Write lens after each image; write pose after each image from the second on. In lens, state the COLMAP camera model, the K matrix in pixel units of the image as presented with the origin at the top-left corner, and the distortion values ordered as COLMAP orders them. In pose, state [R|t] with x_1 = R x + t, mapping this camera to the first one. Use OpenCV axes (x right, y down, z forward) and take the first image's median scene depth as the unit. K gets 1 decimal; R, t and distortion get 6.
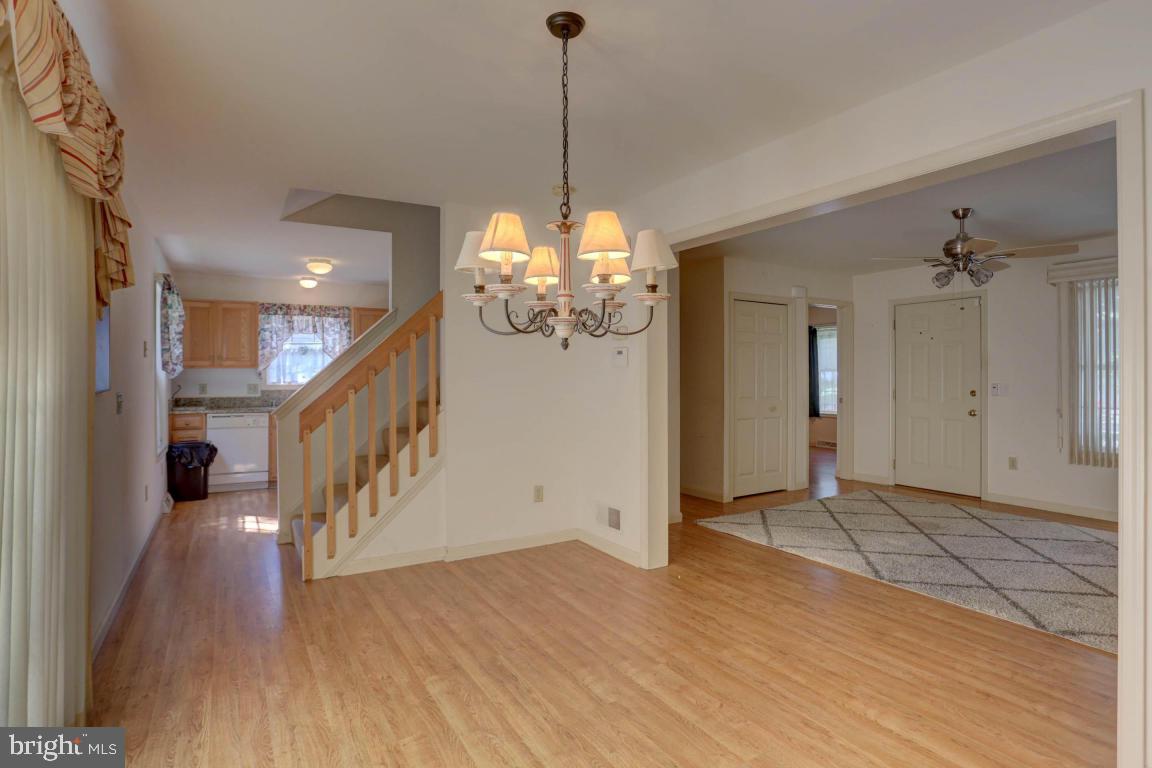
lens RADIAL K [[596.5, 0, 566.0], [0, 596.5, 373.4], [0, 0, 1]] dist [-0.048331, 0.016174]
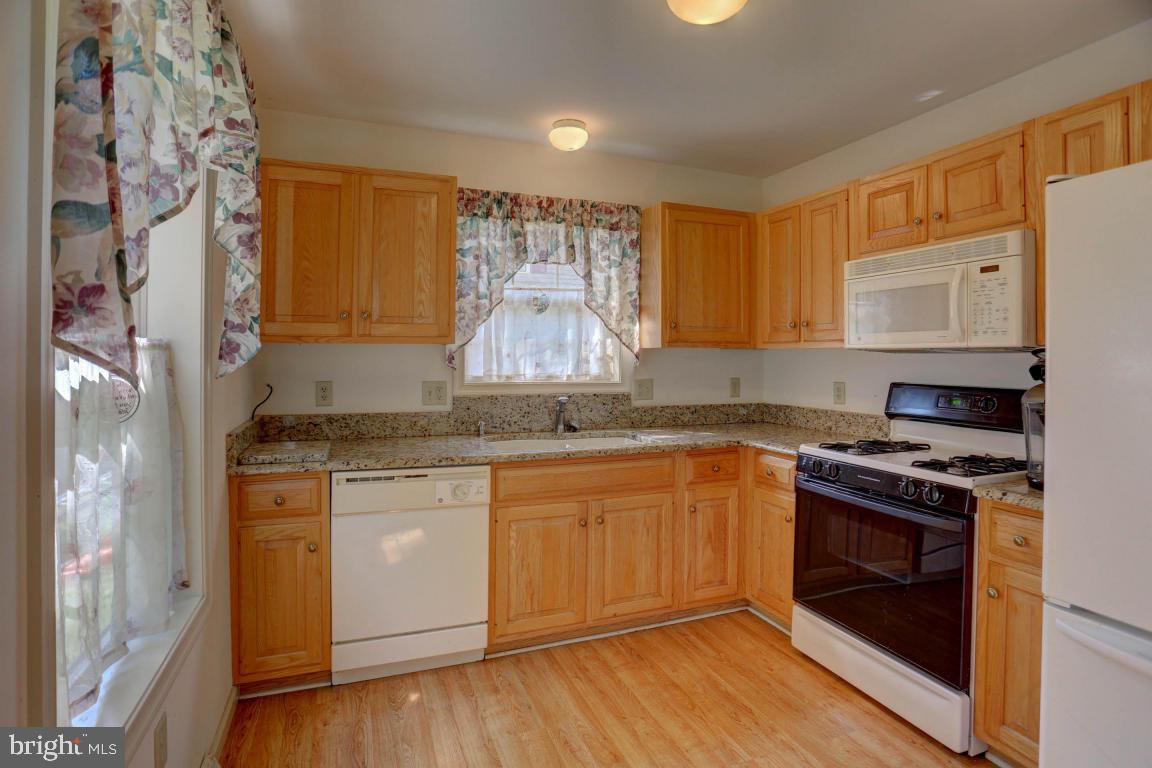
lens RADIAL K [[567.7, 0, 560.5], [0, 567.7, 351.7], [0, 0, 1]] dist [-0.060505, 0.024839]
pose [[0.986002, 0.010202, -0.166419, -0.373788], [-0.010601, 0.999943, -0.001510, -0.003494], [0.166394, 0.003253, 0.986054, 0.612426]]
